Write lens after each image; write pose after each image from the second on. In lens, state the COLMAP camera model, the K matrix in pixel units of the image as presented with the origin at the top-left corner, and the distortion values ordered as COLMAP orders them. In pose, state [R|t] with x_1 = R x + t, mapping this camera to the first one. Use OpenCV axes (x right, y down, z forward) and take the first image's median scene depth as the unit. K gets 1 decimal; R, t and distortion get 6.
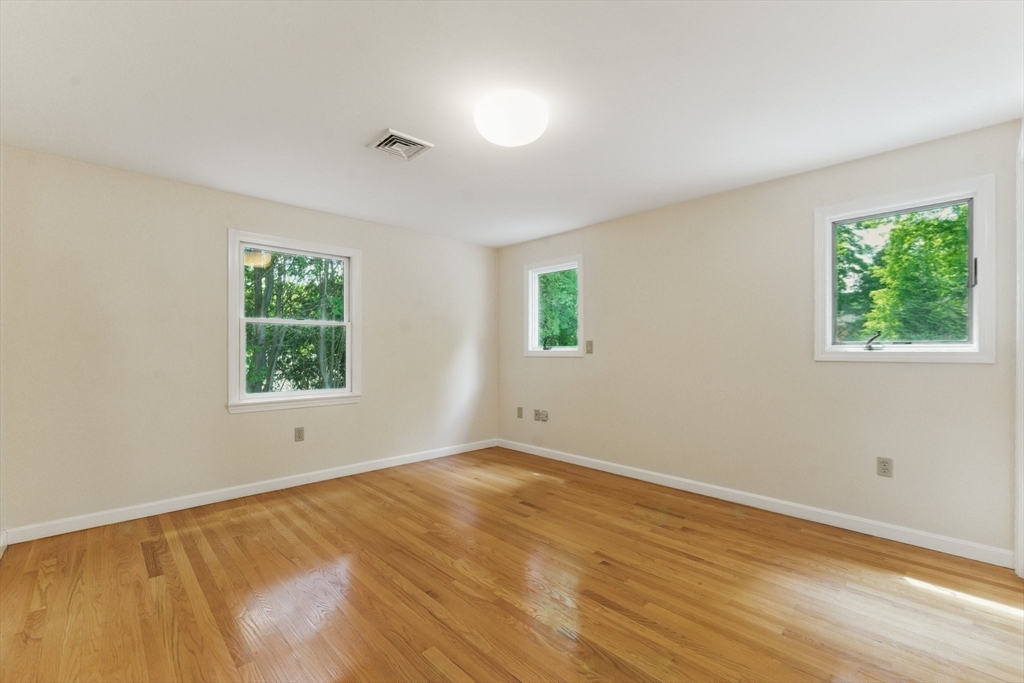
lens RADIAL K [[418.6, 0, 505.7], [0, 418.6, 349.2], [0, 0, 1]] dist [-0.000428, 0.000511]
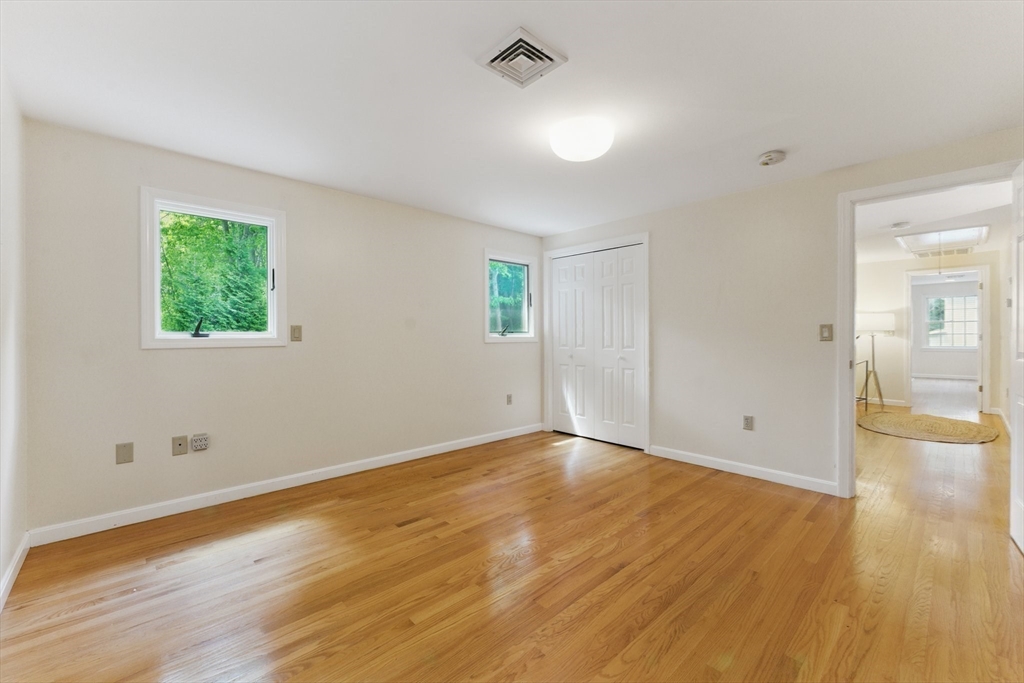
lens RADIAL K [[418.6, 0, 504.5], [0, 418.6, 335.5], [0, 0, 1]] dist [-0.000428, 0.000511]
pose [[0.027733, 0.002560, 0.999612, -0.762838], [-0.000361, 0.999997, -0.002551, 0.001841], [-0.999615, -0.000290, 0.027734, 0.775341]]
